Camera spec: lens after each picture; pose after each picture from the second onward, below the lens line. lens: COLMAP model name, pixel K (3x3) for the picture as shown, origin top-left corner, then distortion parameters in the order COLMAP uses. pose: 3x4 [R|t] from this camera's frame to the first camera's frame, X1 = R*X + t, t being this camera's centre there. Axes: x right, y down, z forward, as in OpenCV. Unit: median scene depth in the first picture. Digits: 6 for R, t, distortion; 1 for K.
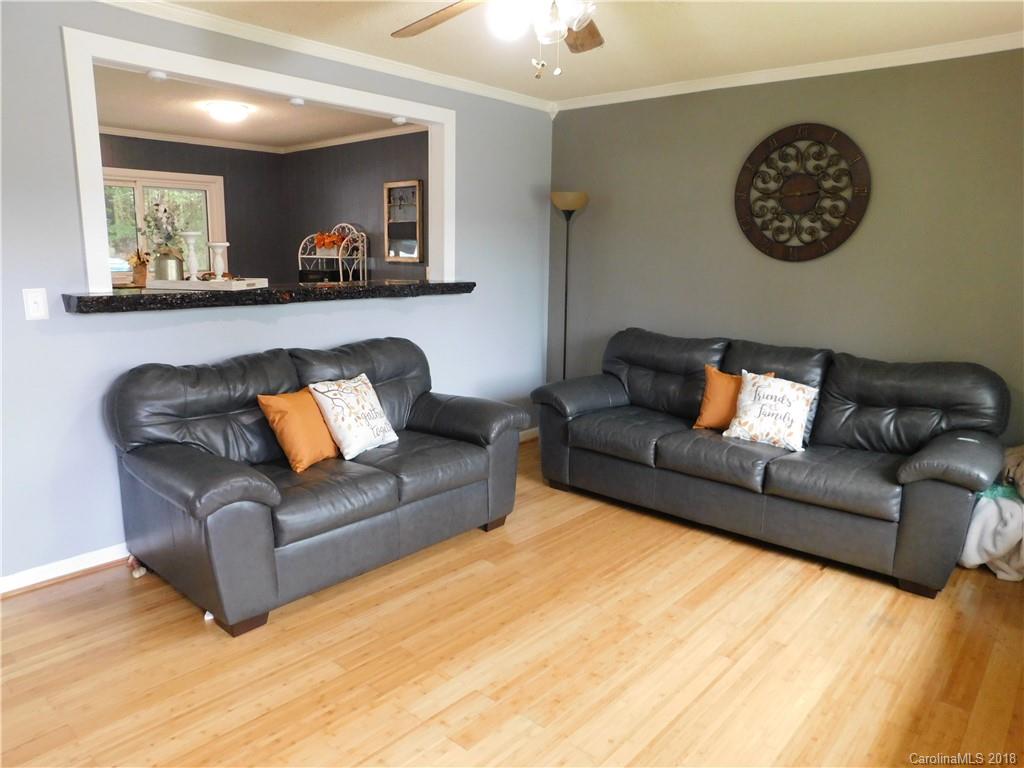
lens RADIAL K [[704.3, 0, 515.1], [0, 704.3, 383.8], [0, 0, 1]] dist [-0.080577, 0.068348]
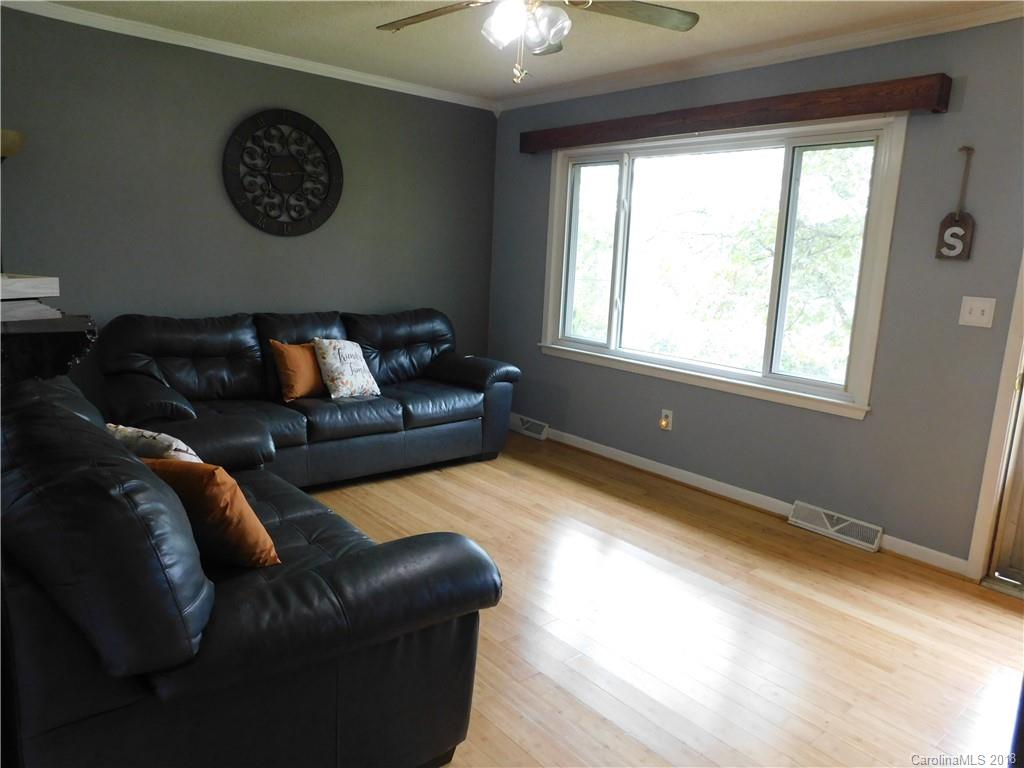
lens RADIAL K [[704.3, 0, 515.1], [0, 704.3, 383.8], [0, 0, 1]] dist [-0.080577, 0.068348]
pose [[0.151063, -0.197992, 0.968493, -0.675226], [0.139551, 0.974196, 0.177391, -0.096658], [-0.978624, 0.108357, 0.174795, 0.497080]]
